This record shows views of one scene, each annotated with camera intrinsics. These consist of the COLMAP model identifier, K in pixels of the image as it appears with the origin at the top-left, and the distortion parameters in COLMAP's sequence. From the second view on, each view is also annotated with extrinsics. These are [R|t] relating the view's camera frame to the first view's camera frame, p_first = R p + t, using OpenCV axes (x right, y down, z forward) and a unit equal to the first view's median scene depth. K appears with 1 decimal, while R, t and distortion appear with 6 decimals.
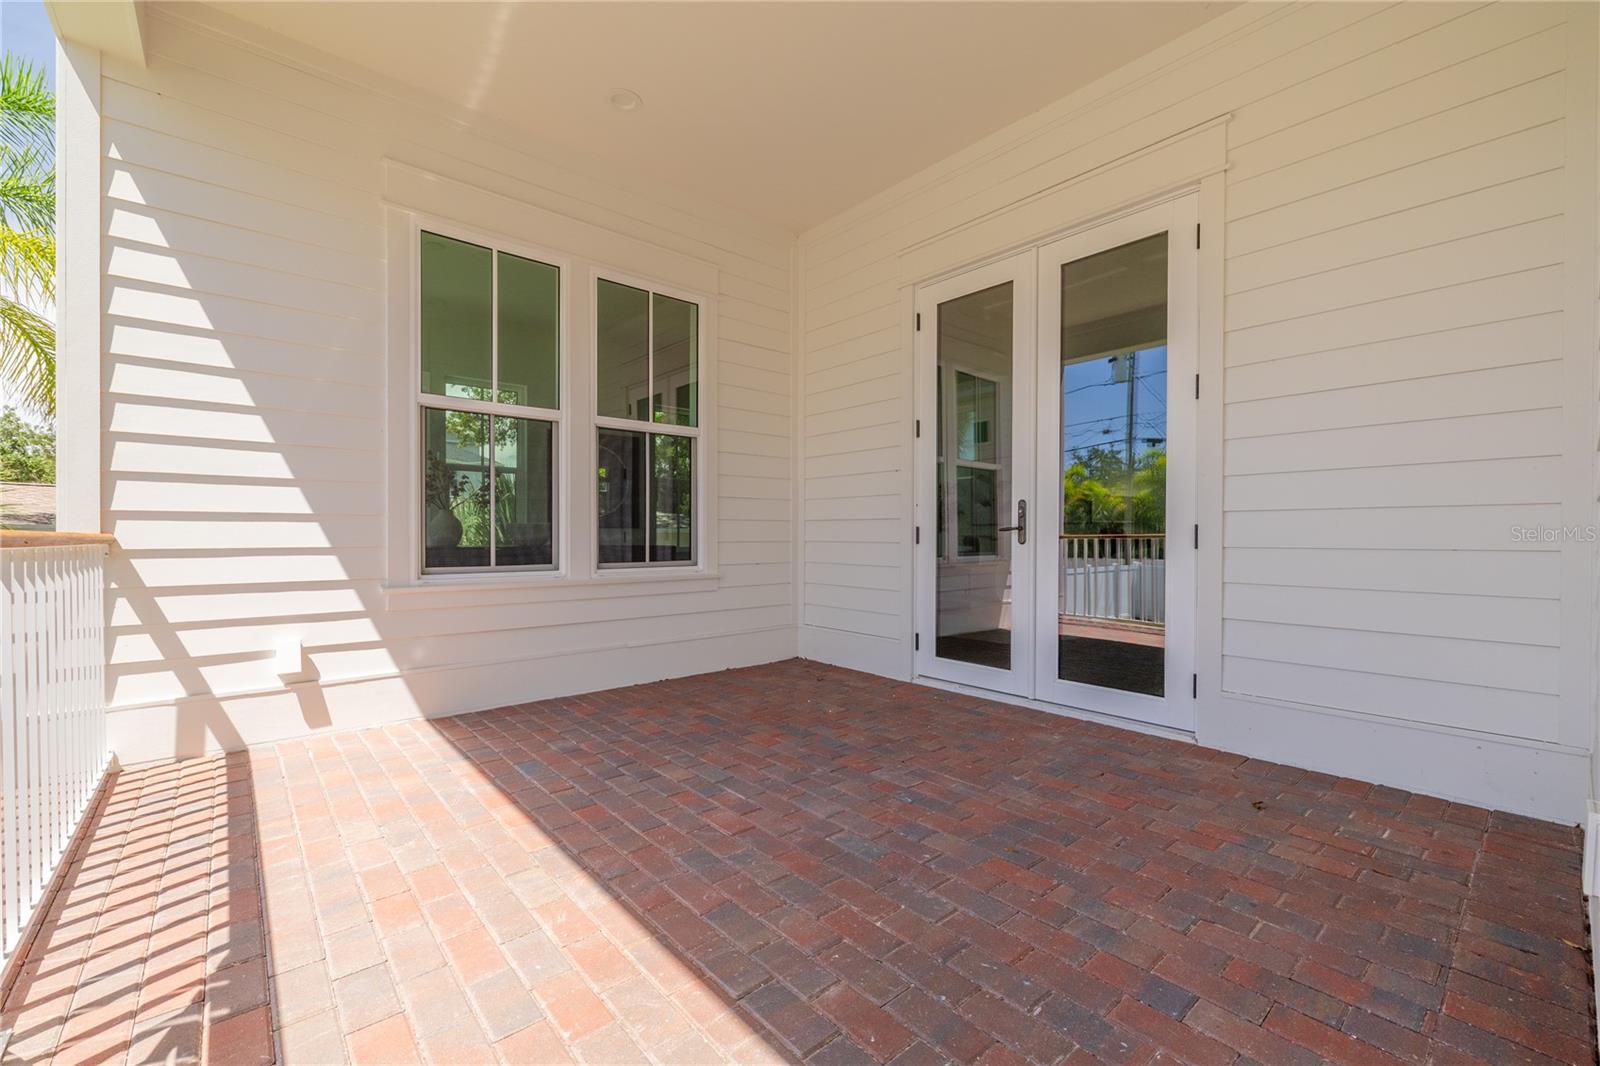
lens RADIAL K [[665.6, 0, 804.1], [0, 665.6, 532.7], [0, 0, 1]] dist [-0.008543, -0.000354]
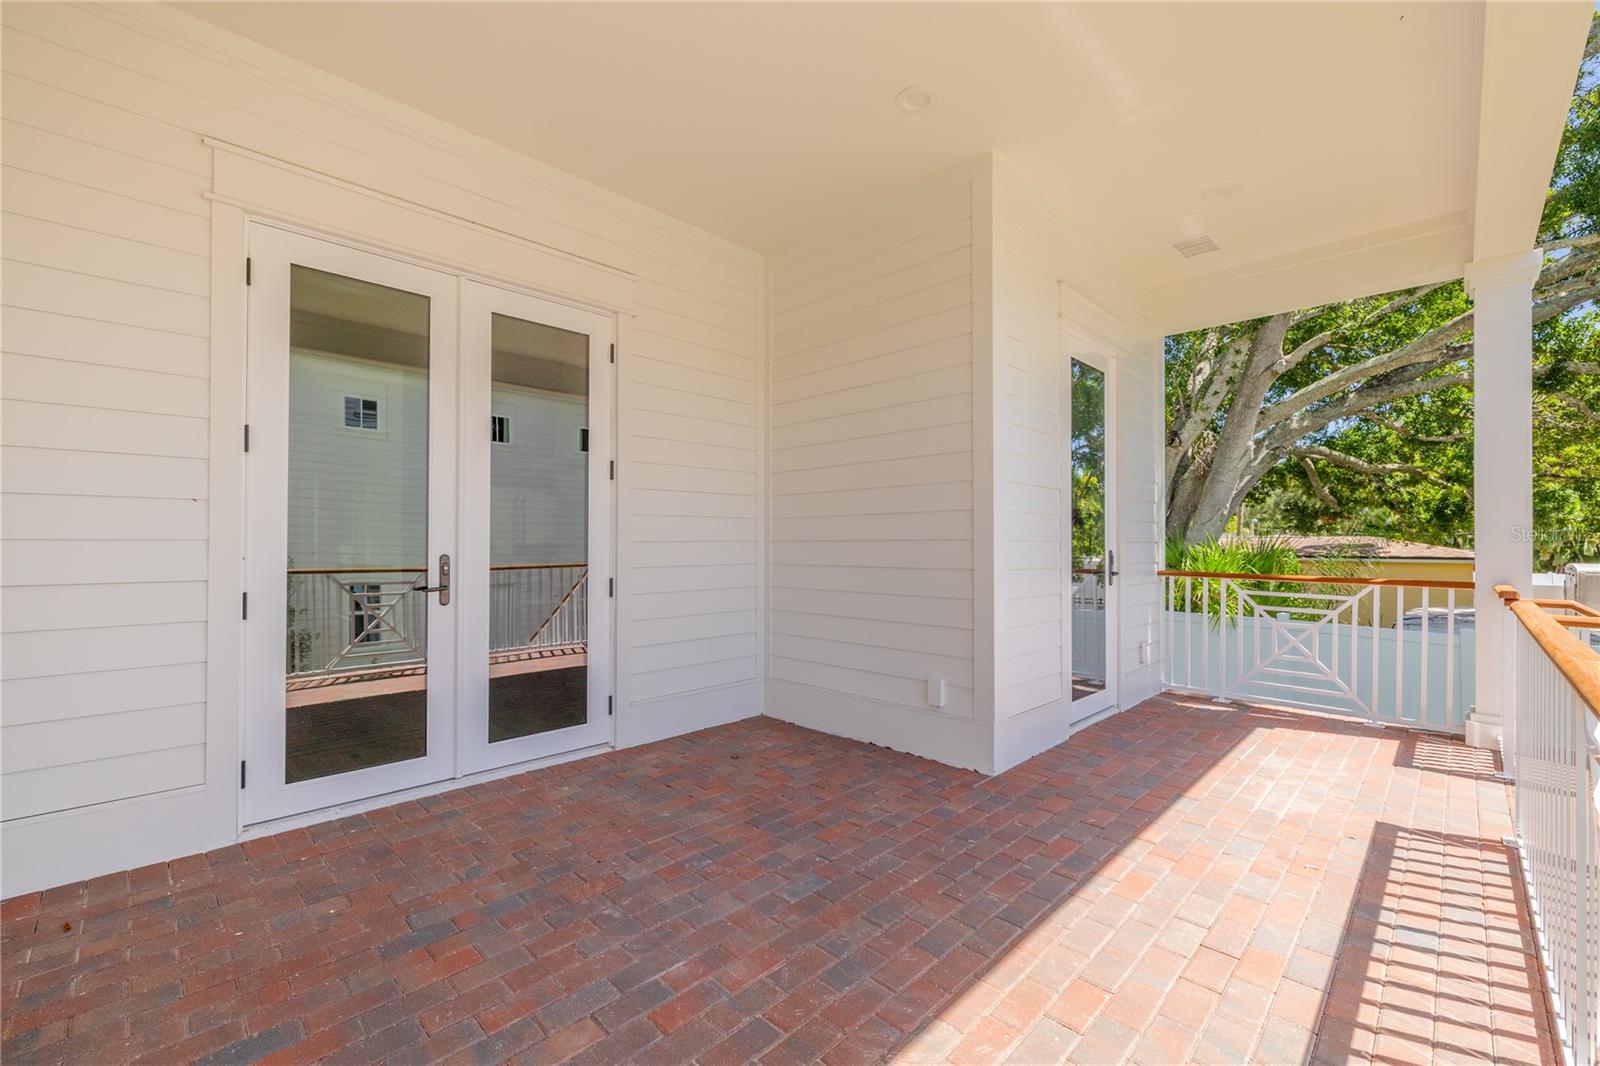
lens RADIAL K [[665.6, 0, 808.0], [0, 665.6, 535.7], [0, 0, 1]] dist [-0.008543, -0.000354]
pose [[-0.077382, 0.005528, 0.996986, -0.734321], [0.000406, 0.999985, -0.005514, -0.088722], [-0.997001, -0.000022, -0.077383, 0.746298]]
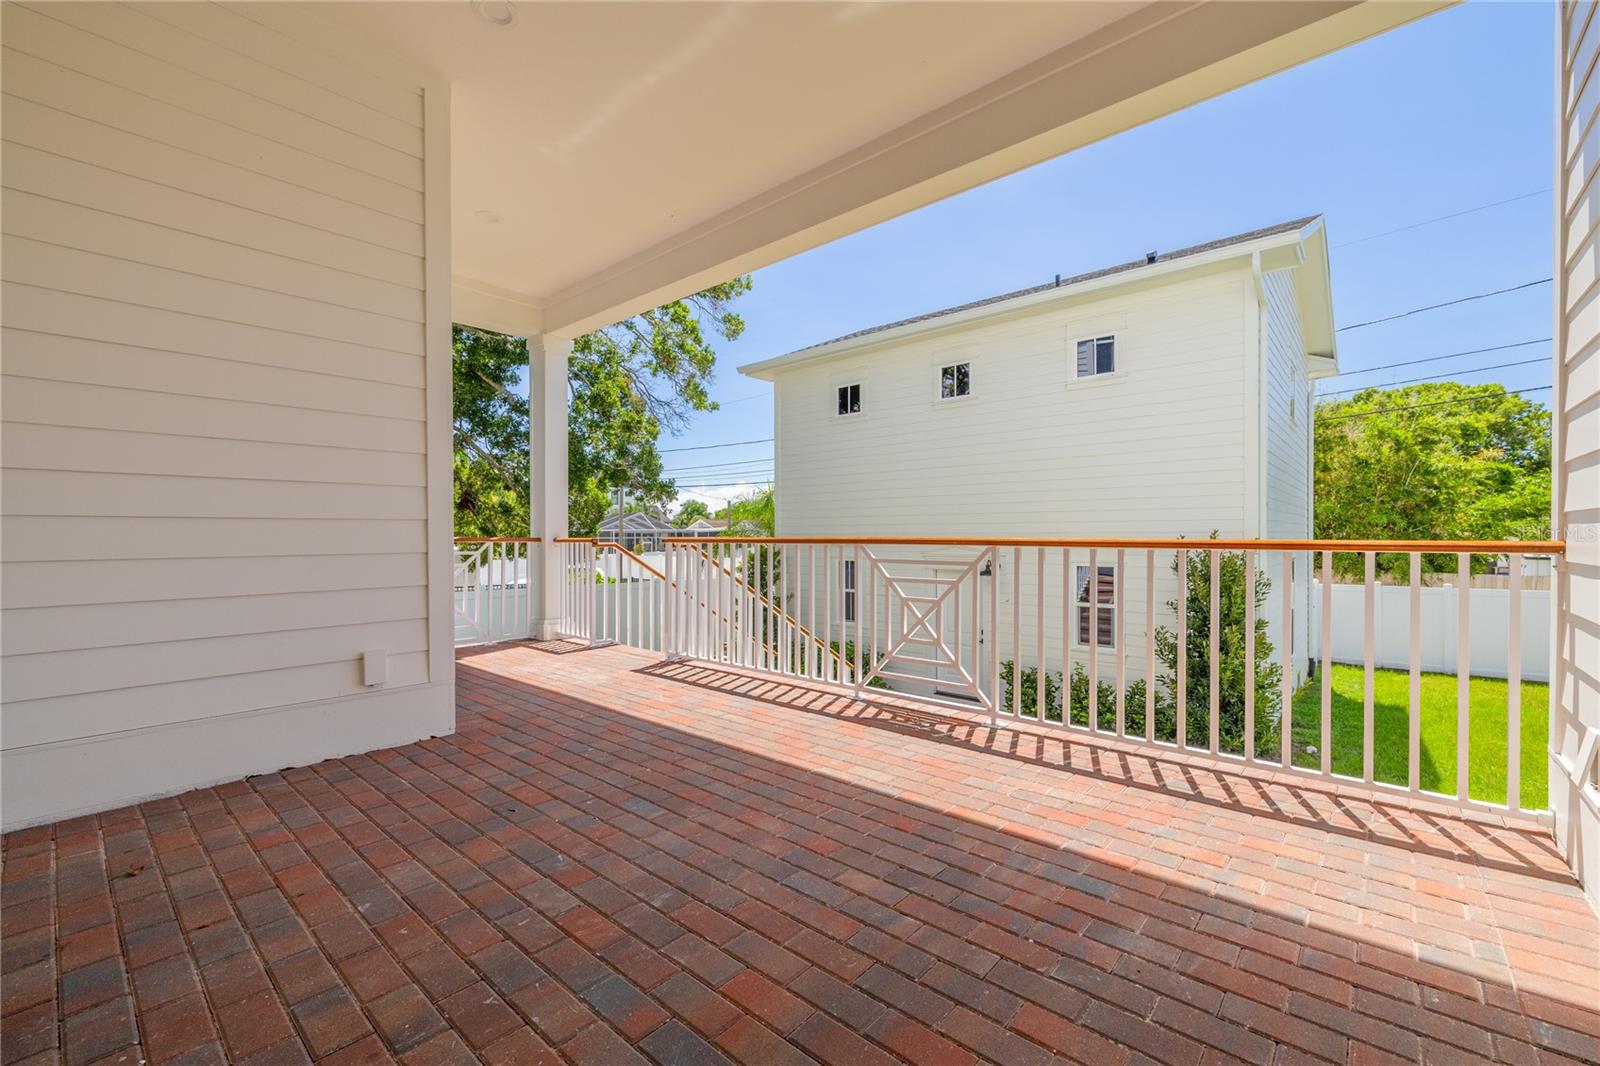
lens RADIAL K [[665.6, 0, 802.7], [0, 665.6, 541.1], [0, 0, 1]] dist [-0.008543, -0.000354]
pose [[-0.990876, 0.002061, -0.134764, -0.028892], [0.000997, 0.999968, 0.007962, -0.005953], [0.134776, 0.007755, -0.990846, 1.517964]]
